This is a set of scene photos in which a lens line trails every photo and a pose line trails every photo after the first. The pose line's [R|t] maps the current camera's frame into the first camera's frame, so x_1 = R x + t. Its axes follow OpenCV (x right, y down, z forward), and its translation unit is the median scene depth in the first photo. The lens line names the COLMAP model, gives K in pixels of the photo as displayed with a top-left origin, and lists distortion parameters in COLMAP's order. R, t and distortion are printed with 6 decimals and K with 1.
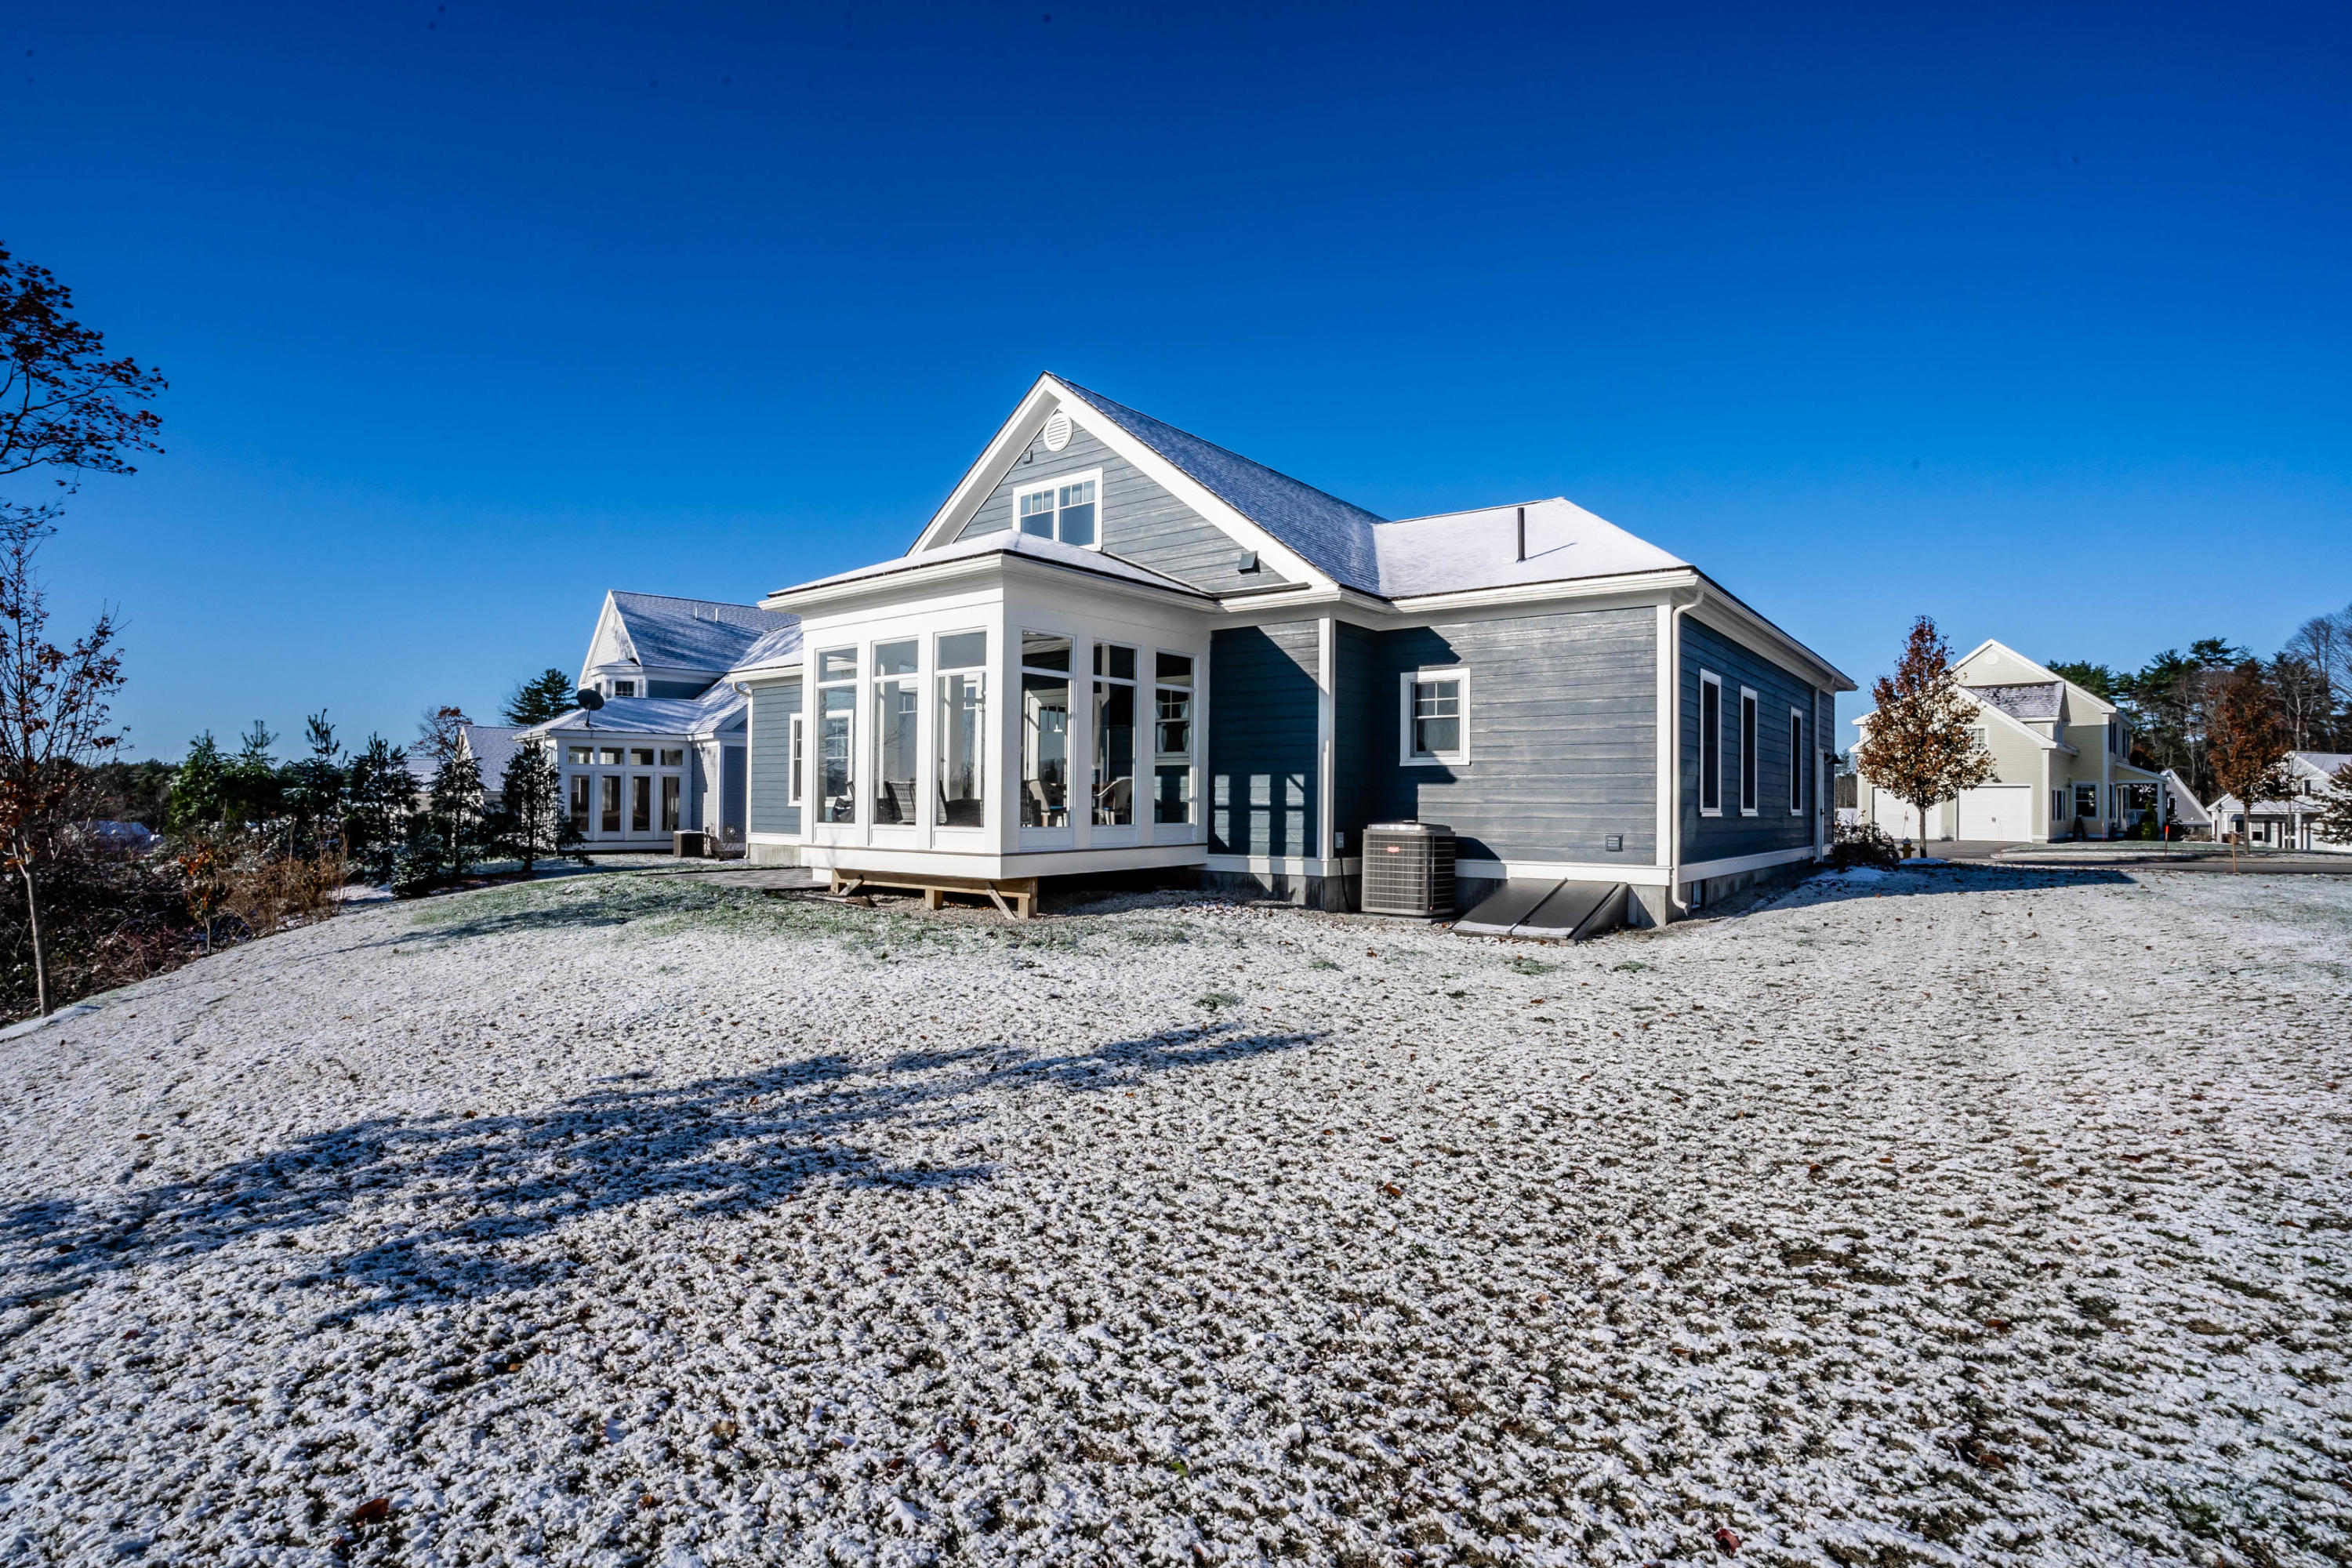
lens RADIAL K [[1136.7, 0, 1176.0], [0, 1136.7, 784.0], [0, 0, 1]] dist [-0.000392, -0.000003]
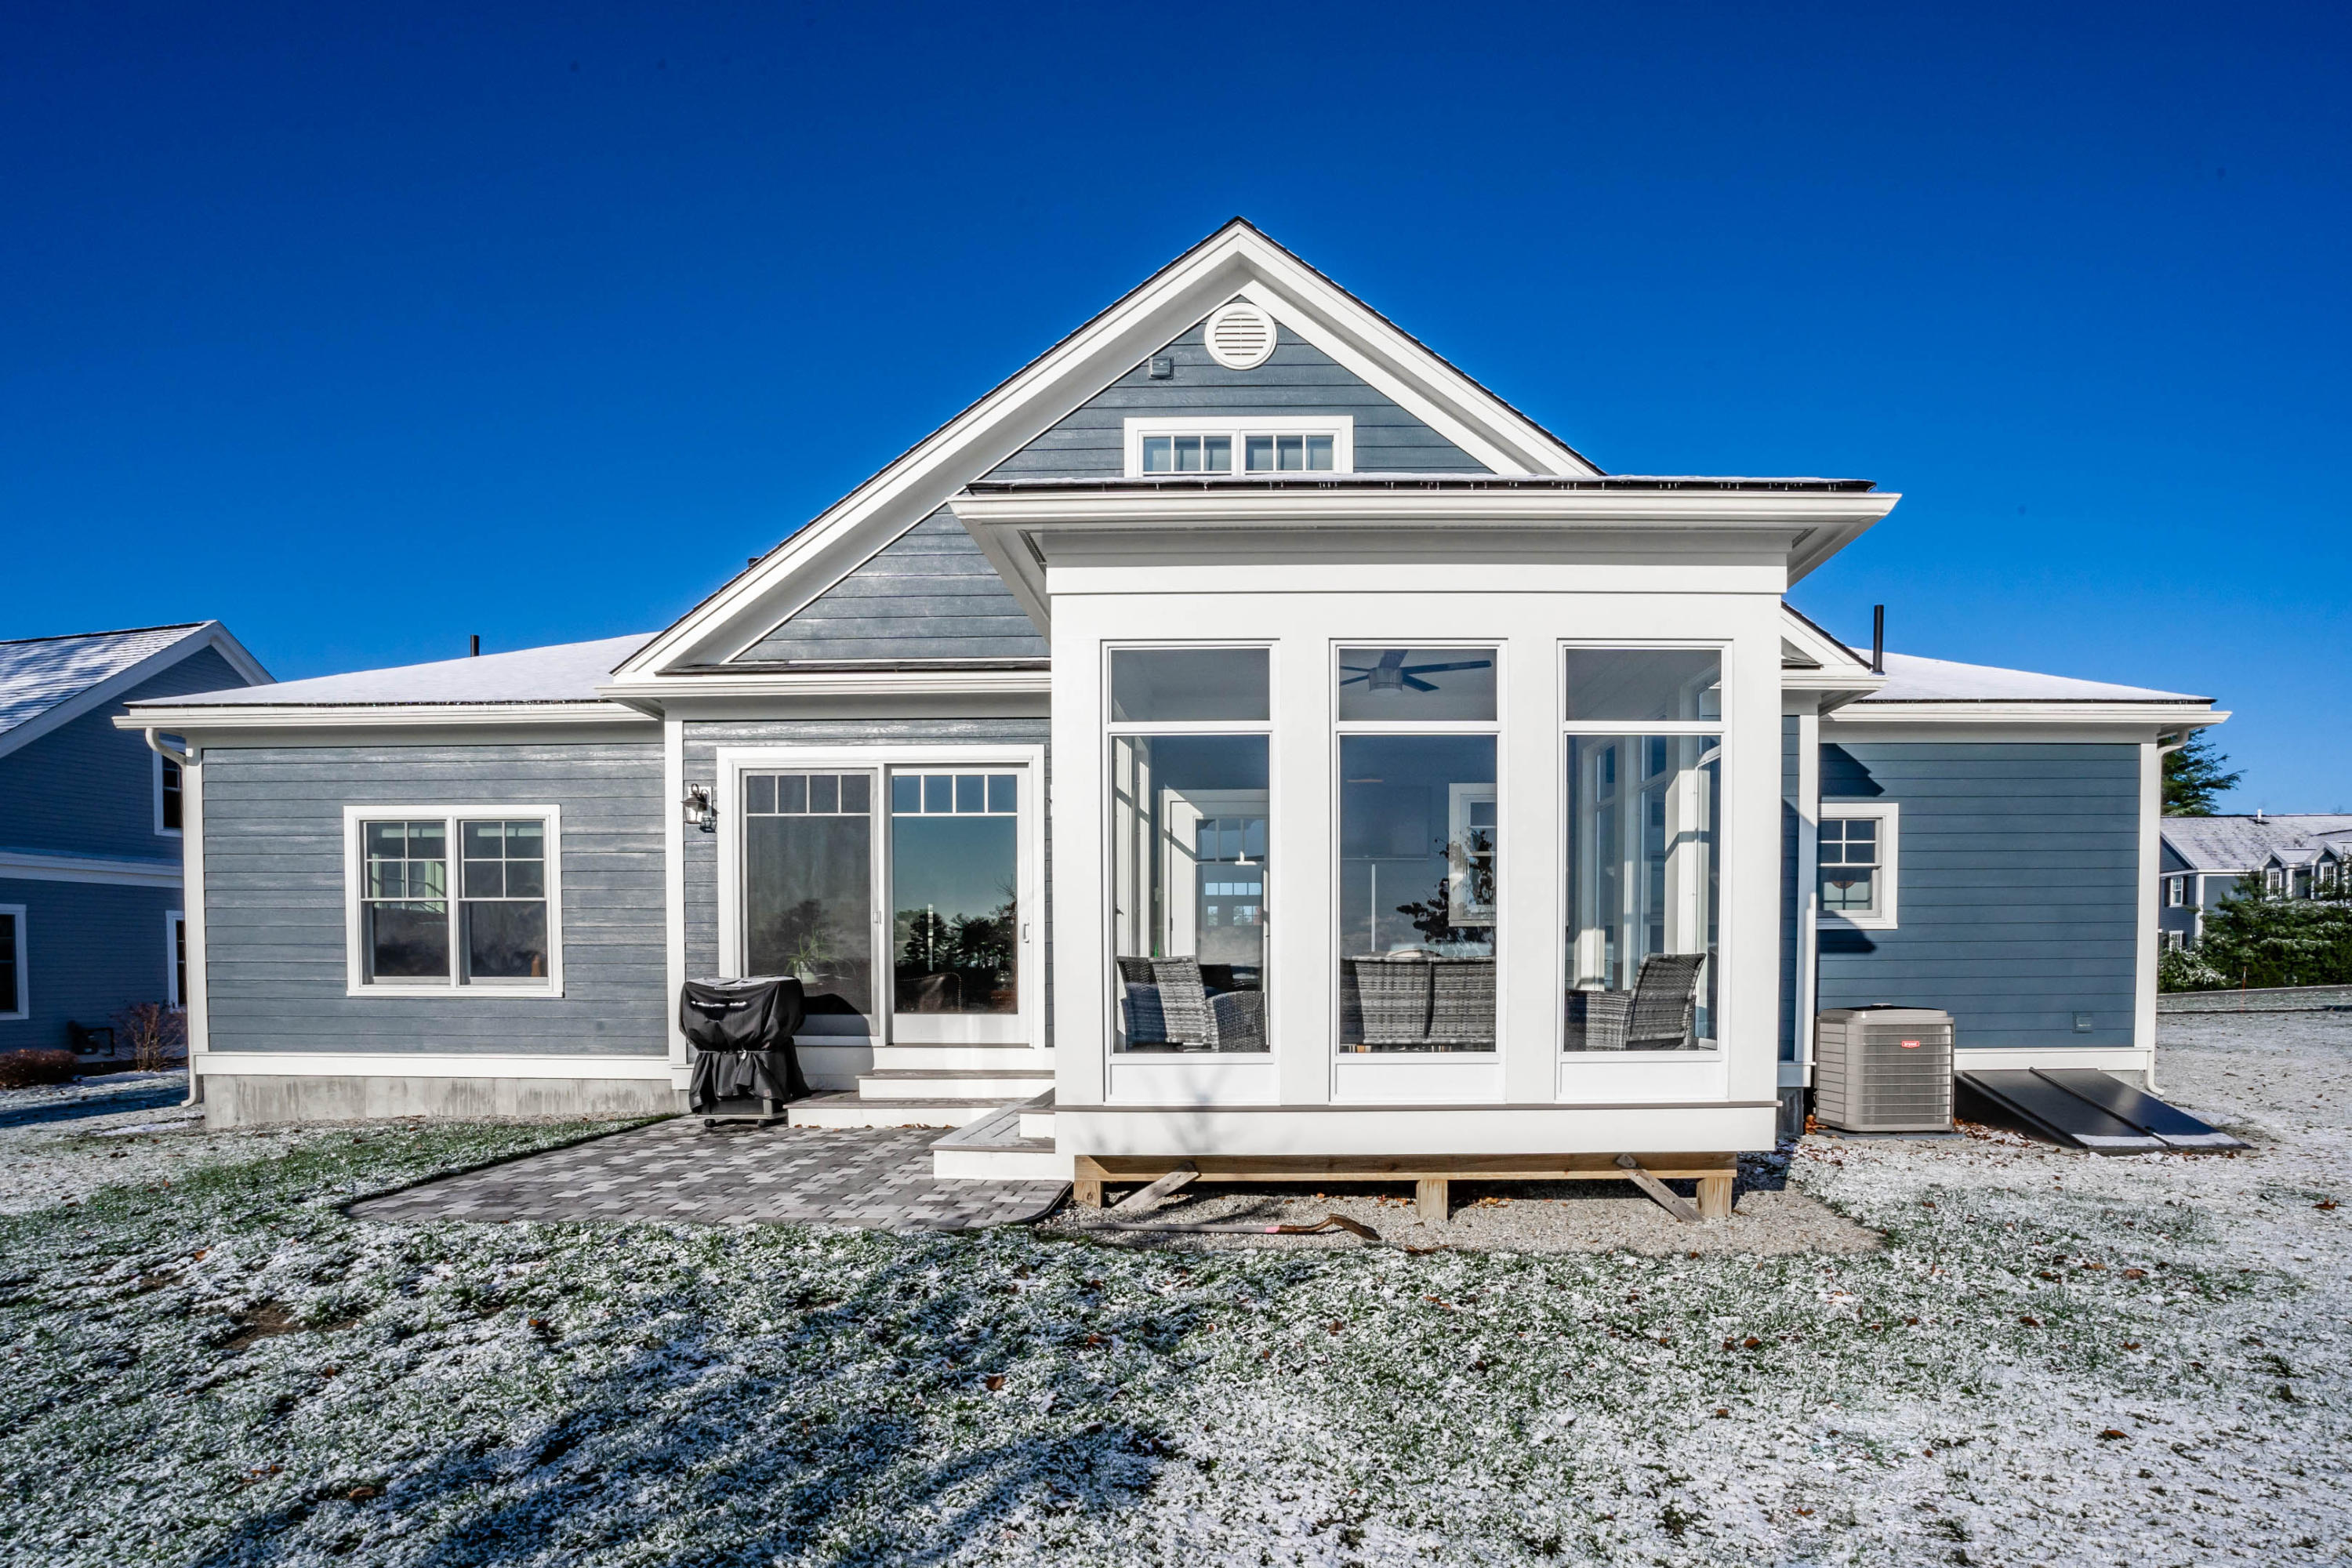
lens RADIAL K [[1076.3, 0, 1179.0], [0, 1076.3, 1003.8], [0, 0, 1]] dist [0.000429, 0.000062]
pose [[0.794238, -0.035641, 0.606560, -0.566975], [-0.001713, 0.998143, 0.060893, -0.009184], [-0.607604, -0.049402, 0.792702, 0.692296]]
